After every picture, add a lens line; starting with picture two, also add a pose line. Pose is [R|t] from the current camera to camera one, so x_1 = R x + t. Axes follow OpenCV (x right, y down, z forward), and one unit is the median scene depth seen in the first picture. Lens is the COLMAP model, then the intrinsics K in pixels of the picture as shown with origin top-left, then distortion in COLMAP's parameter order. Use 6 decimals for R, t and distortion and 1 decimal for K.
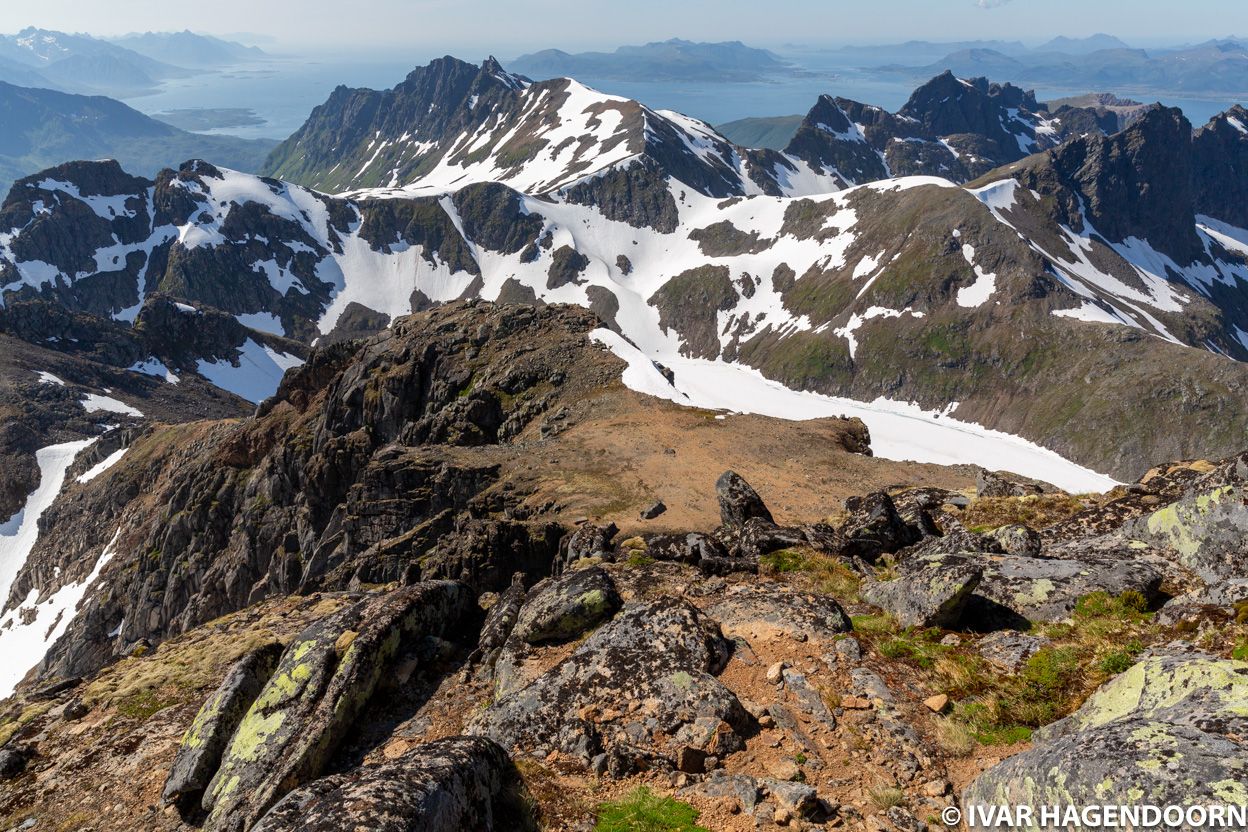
lens RADIAL K [[859.5, 0, 633.3], [0, 859.5, 414.6], [0, 0, 1]] dist [0.012144, 0.001520]
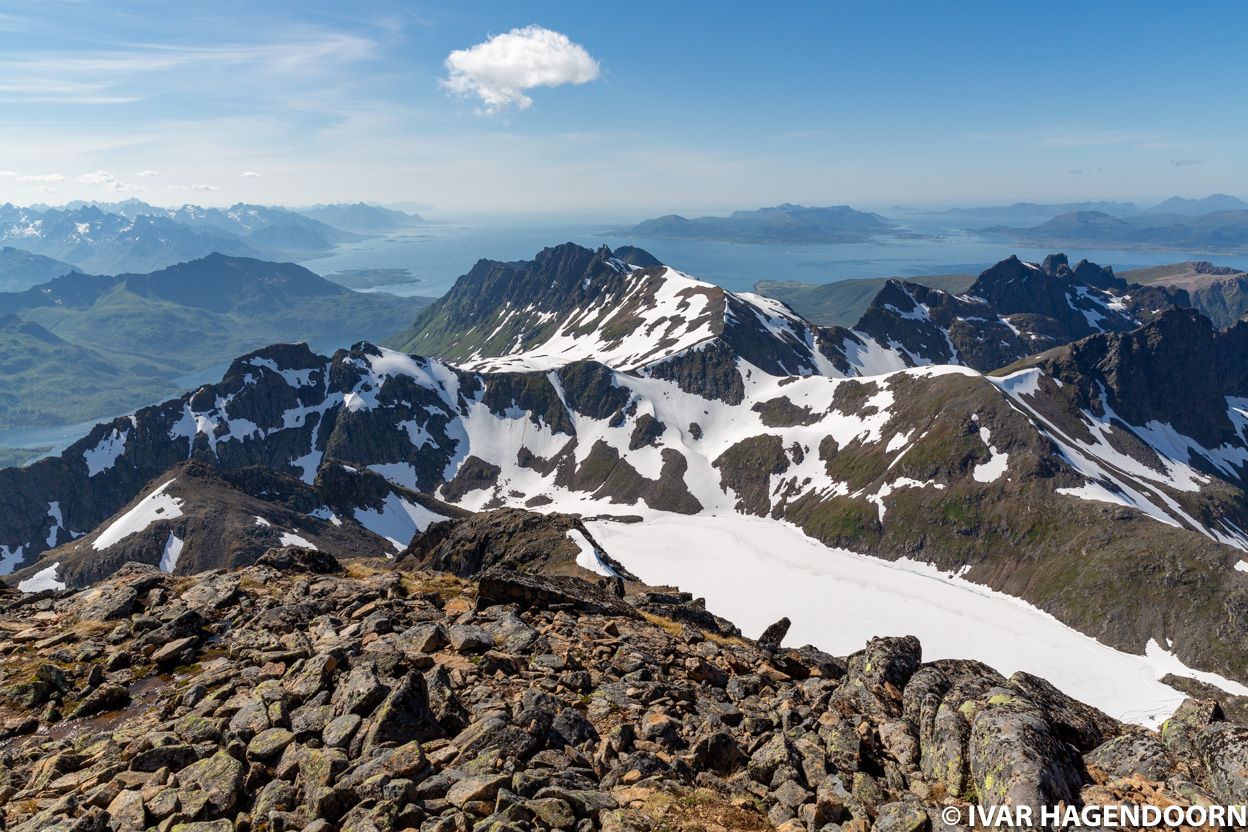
lens RADIAL K [[833.2, 0, 624.0], [0, 833.2, 416.0], [0, 0, 1]] dist [0.015369, -0.003276]
pose [[0.989384, 0.025933, -0.142990, 0.057907], [-0.048394, 0.986584, -0.155918, -0.011561], [0.137029, 0.161183, 0.977365, -0.144754]]
